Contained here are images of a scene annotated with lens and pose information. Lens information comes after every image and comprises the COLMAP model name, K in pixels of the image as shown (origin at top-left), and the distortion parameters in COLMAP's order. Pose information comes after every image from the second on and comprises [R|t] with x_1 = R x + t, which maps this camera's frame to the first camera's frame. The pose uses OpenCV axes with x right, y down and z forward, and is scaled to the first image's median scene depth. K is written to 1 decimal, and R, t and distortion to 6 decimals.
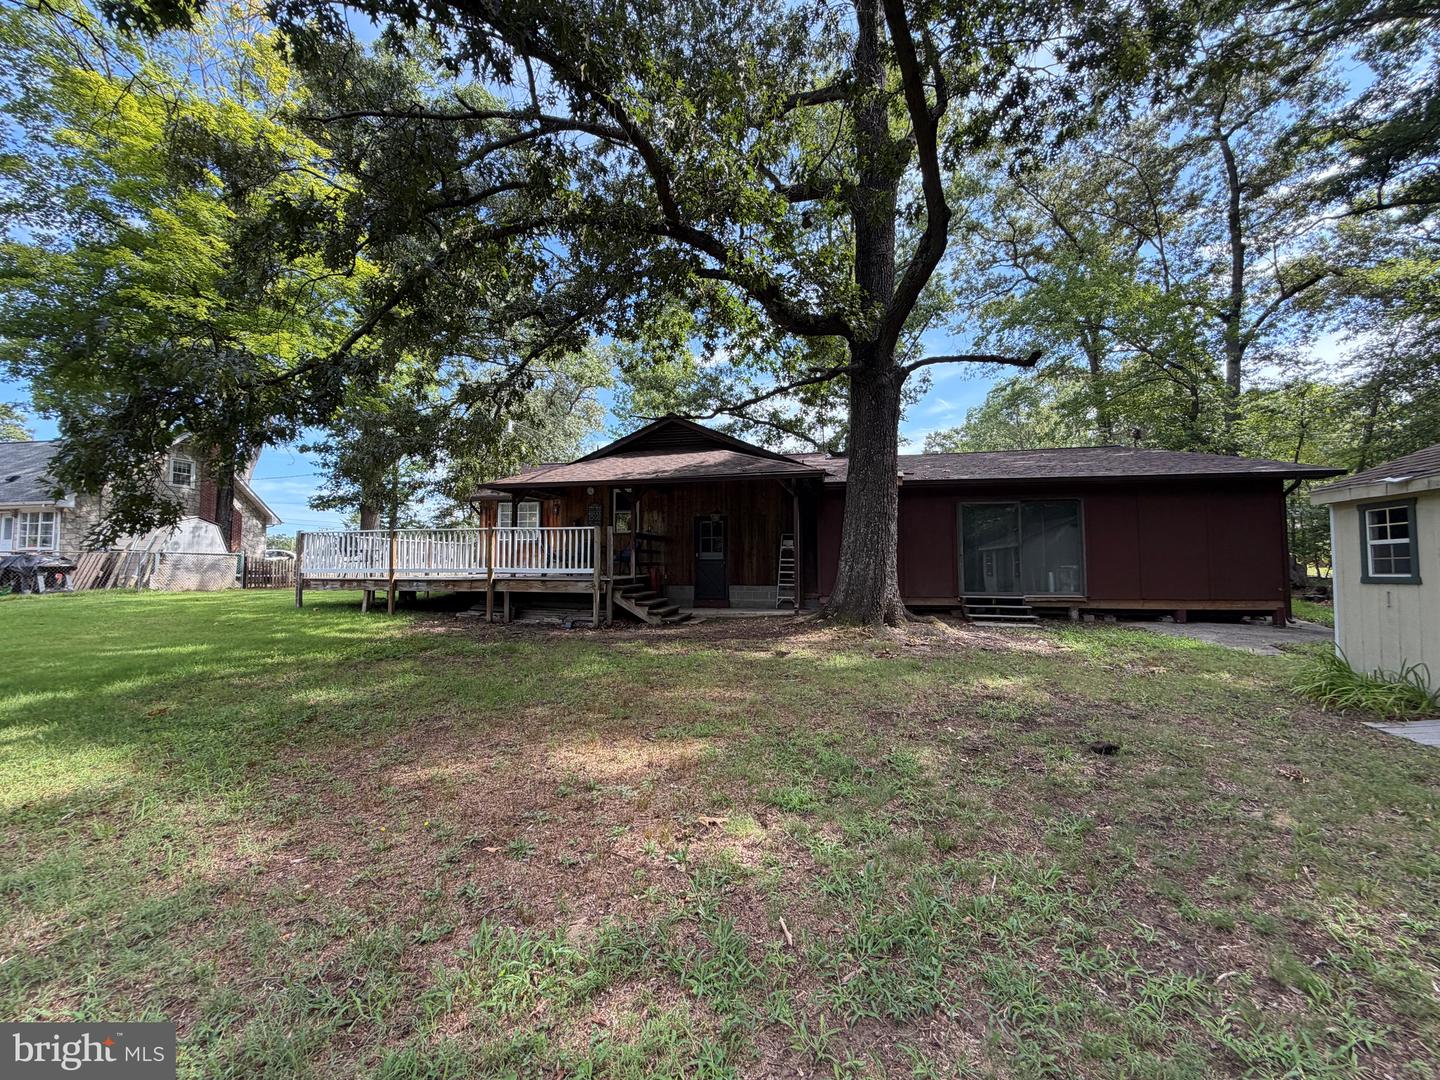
lens RADIAL K [[573.9, 0, 718.5], [0, 573.9, 537.1], [0, 0, 1]] dist [0.000288, 0.000361]
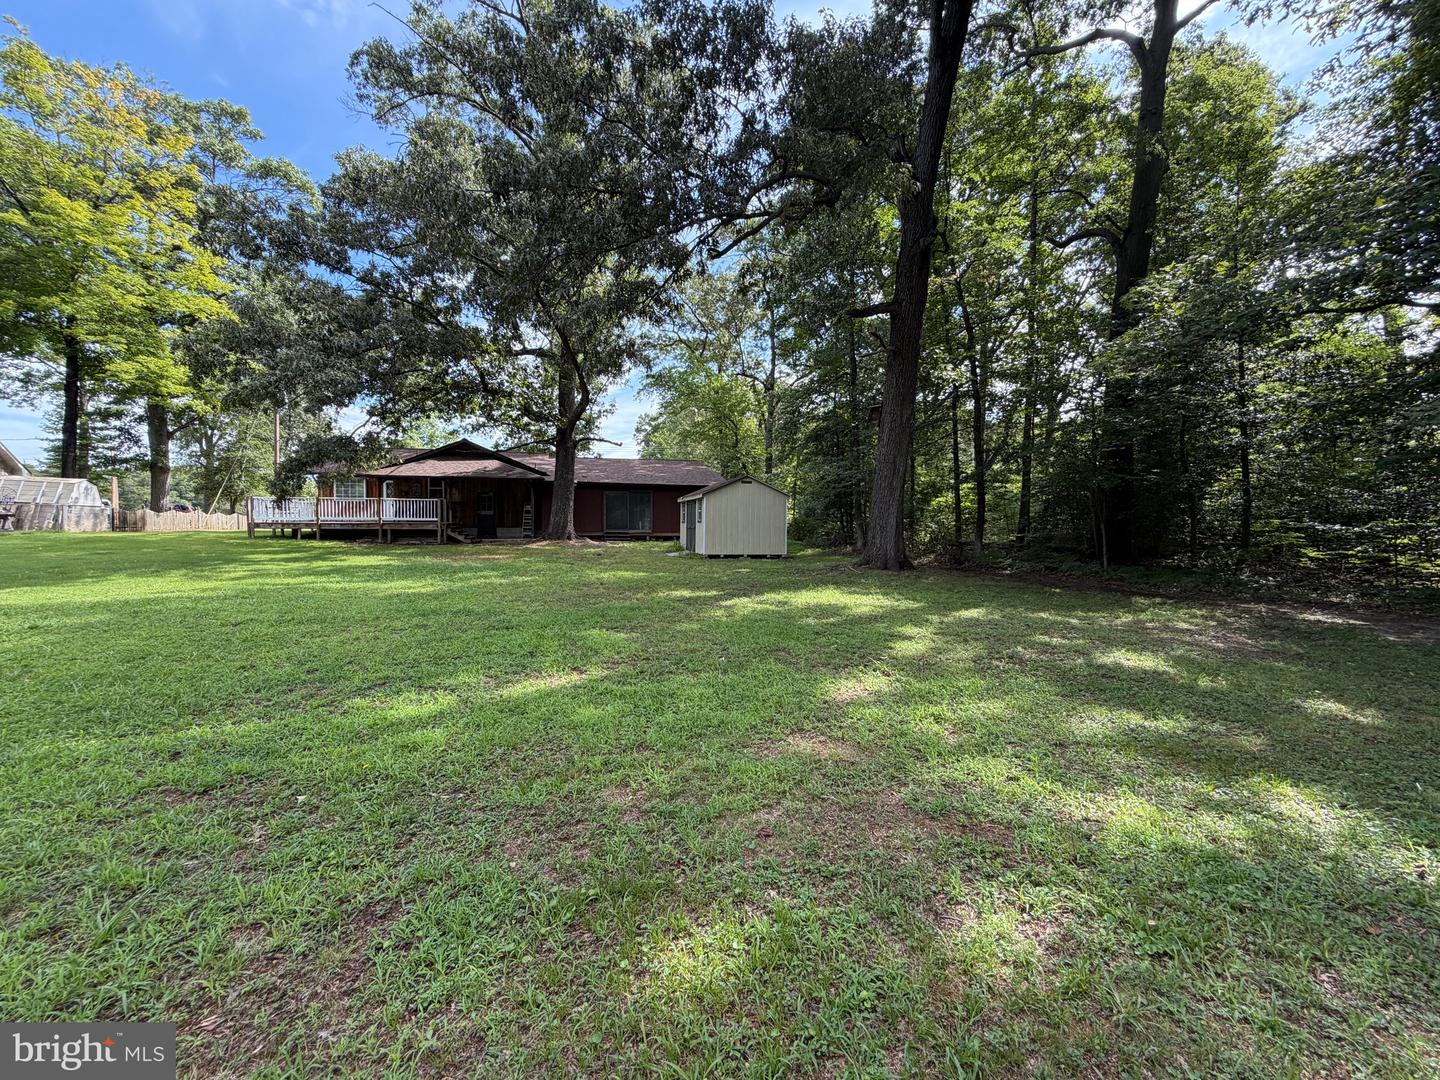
lens RADIAL K [[573.9, 0, 717.5], [0, 573.9, 539.5], [0, 0, 1]] dist [0.000288, 0.000361]
pose [[0.895509, -0.007219, 0.444985, -0.233415], [-0.030303, 0.996559, 0.077151, -0.065905], [-0.444011, -0.082574, 0.892208, -1.442372]]
